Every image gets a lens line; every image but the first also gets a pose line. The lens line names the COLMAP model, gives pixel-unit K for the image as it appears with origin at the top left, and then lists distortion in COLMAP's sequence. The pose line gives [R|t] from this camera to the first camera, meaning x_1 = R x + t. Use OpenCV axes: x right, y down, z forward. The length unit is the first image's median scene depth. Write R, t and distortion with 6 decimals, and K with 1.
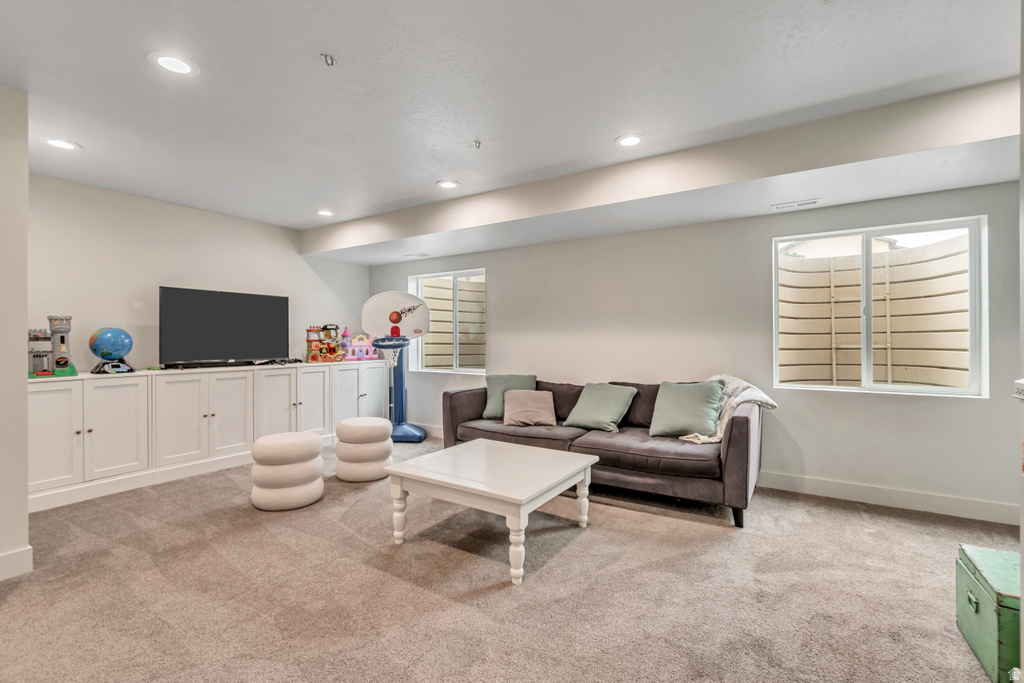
lens RADIAL K [[453.3, 0, 511.6], [0, 453.3, 339.4], [0, 0, 1]] dist [0.002393, 0.000402]
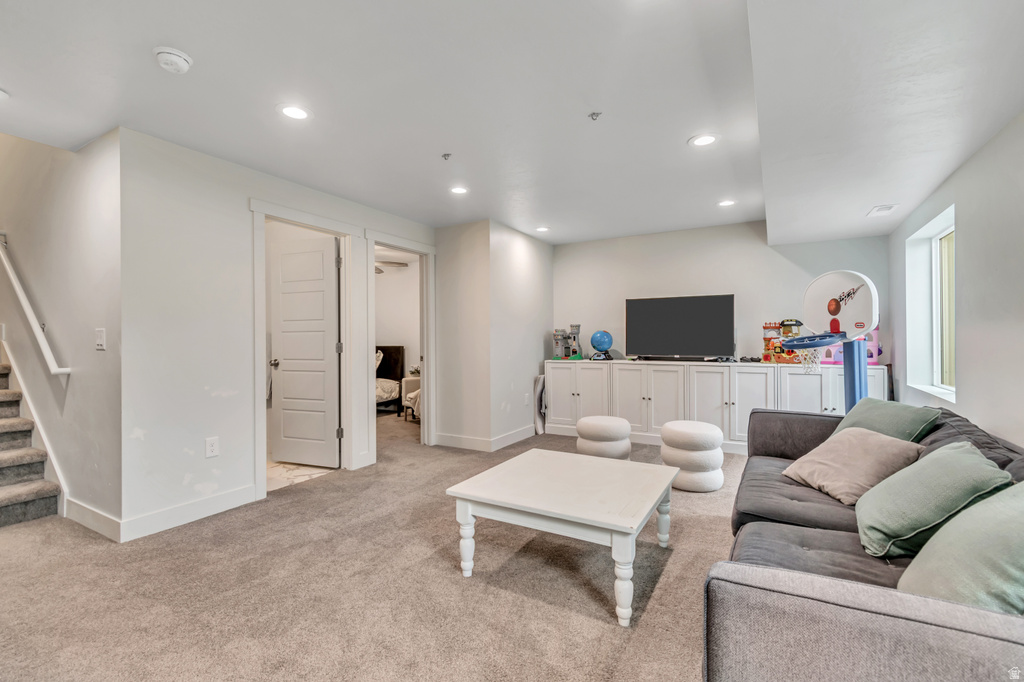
lens RADIAL K [[453.3, 0, 511.6], [0, 453.3, 338.9], [0, 0, 1]] dist [0.002393, 0.000402]
pose [[0.053262, 0.001311, -0.998580, 0.464021], [0.004190, 0.999990, 0.001537, -0.000392], [0.998572, -0.004266, 0.053255, 0.466027]]
